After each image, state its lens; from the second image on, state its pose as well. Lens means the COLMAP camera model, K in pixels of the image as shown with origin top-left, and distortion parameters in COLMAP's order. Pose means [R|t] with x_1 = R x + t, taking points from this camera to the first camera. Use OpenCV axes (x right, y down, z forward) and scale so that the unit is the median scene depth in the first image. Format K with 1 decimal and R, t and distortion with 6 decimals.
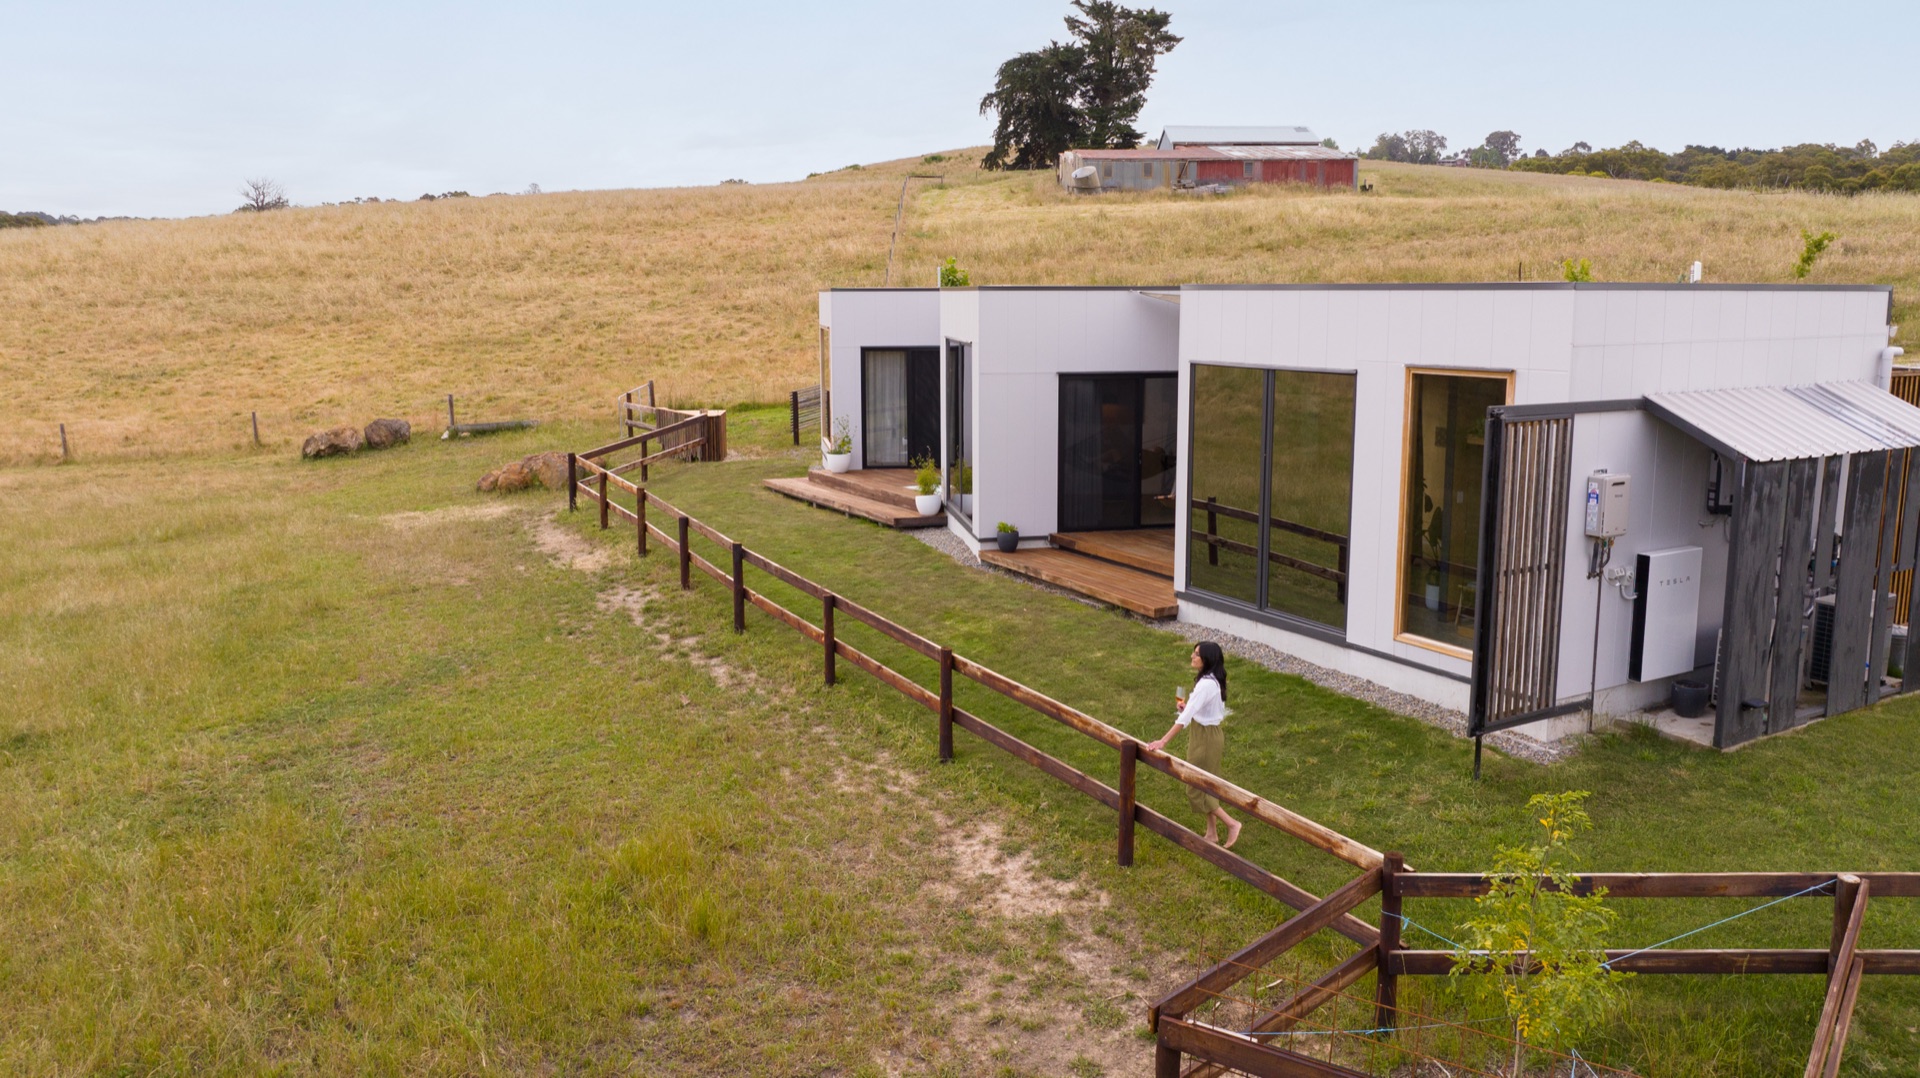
lens RADIAL K [[1434.3, 0, 950.8], [0, 1434.3, 524.7], [0, 0, 1]] dist [-0.016666, -0.006759]
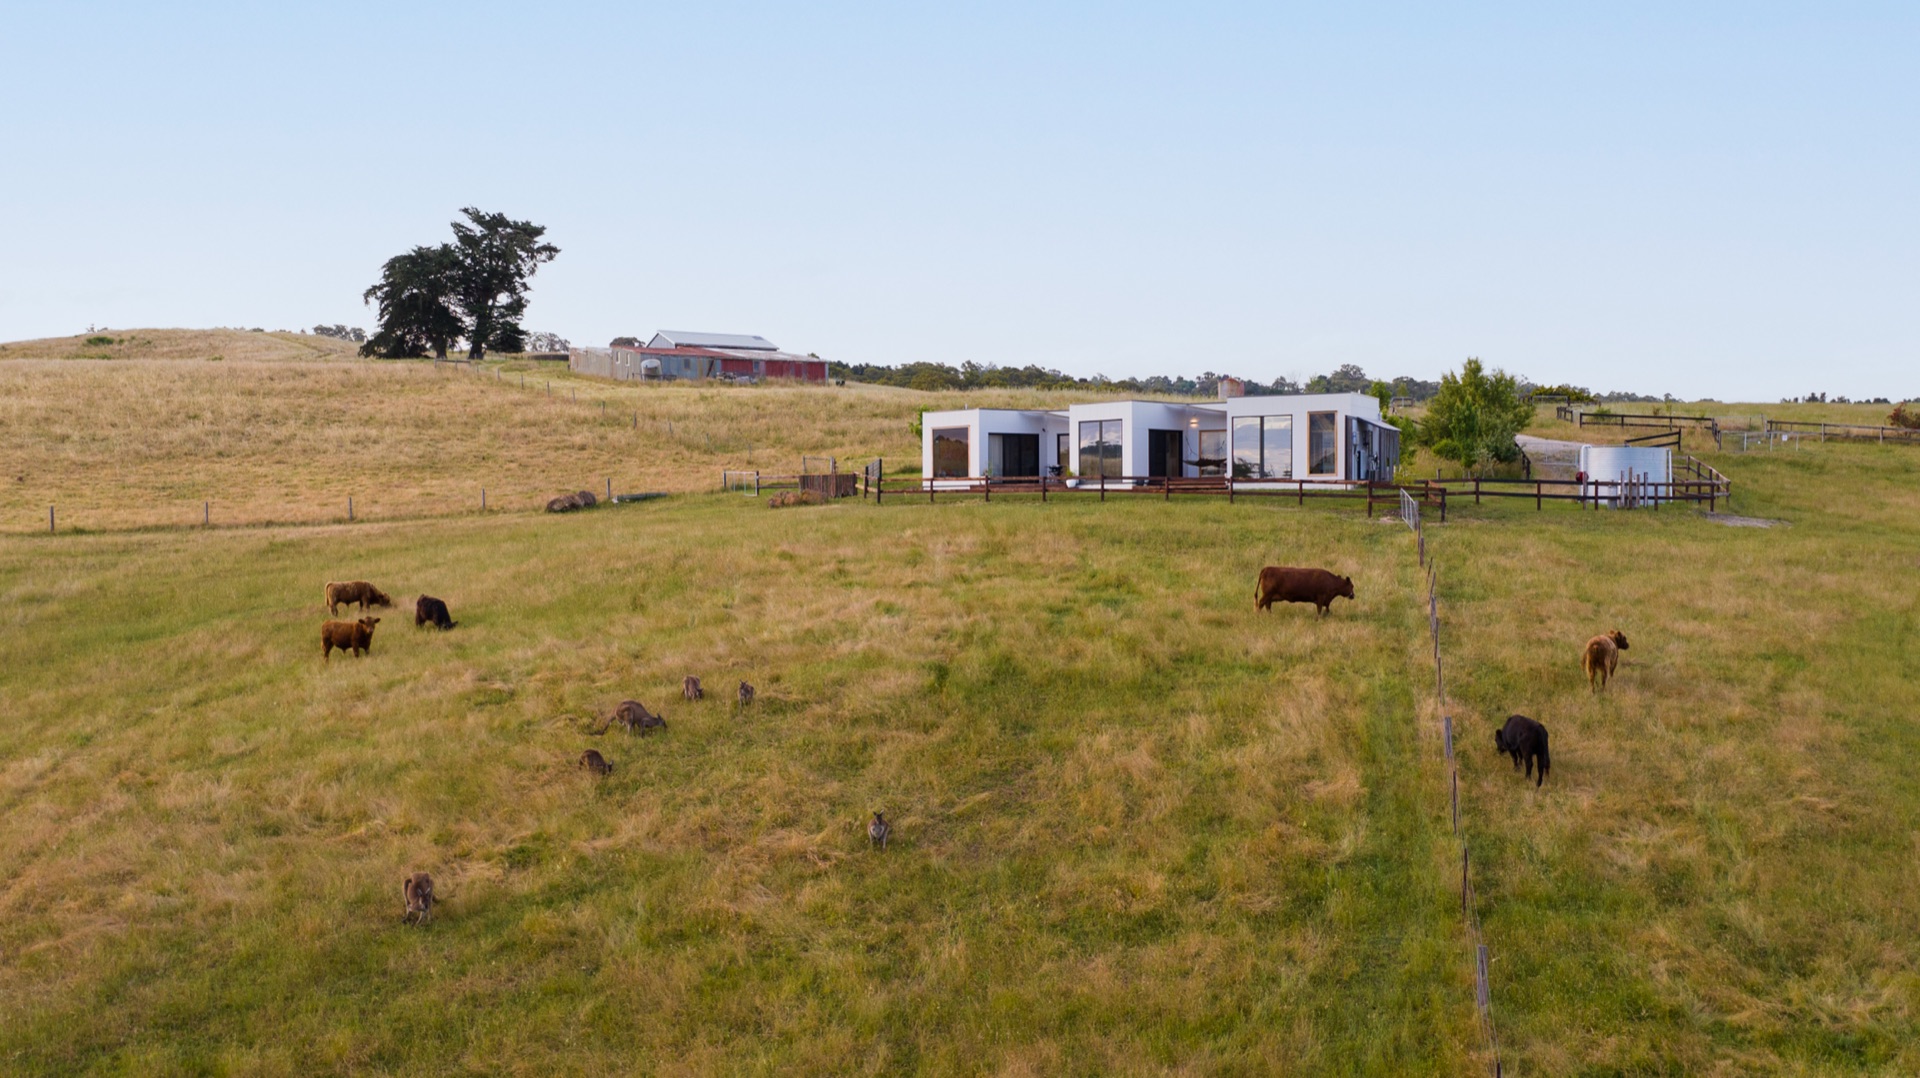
lens RADIAL K [[1434.3, 0, 950.8], [0, 1434.3, 524.7], [0, 0, 1]] dist [-0.016666, -0.006759]
pose [[0.874809, -0.013261, 0.484287, -0.120074], [0.077723, 0.990519, -0.113276, 0.027959], [-0.478193, 0.136735, 0.867545, -0.100526]]
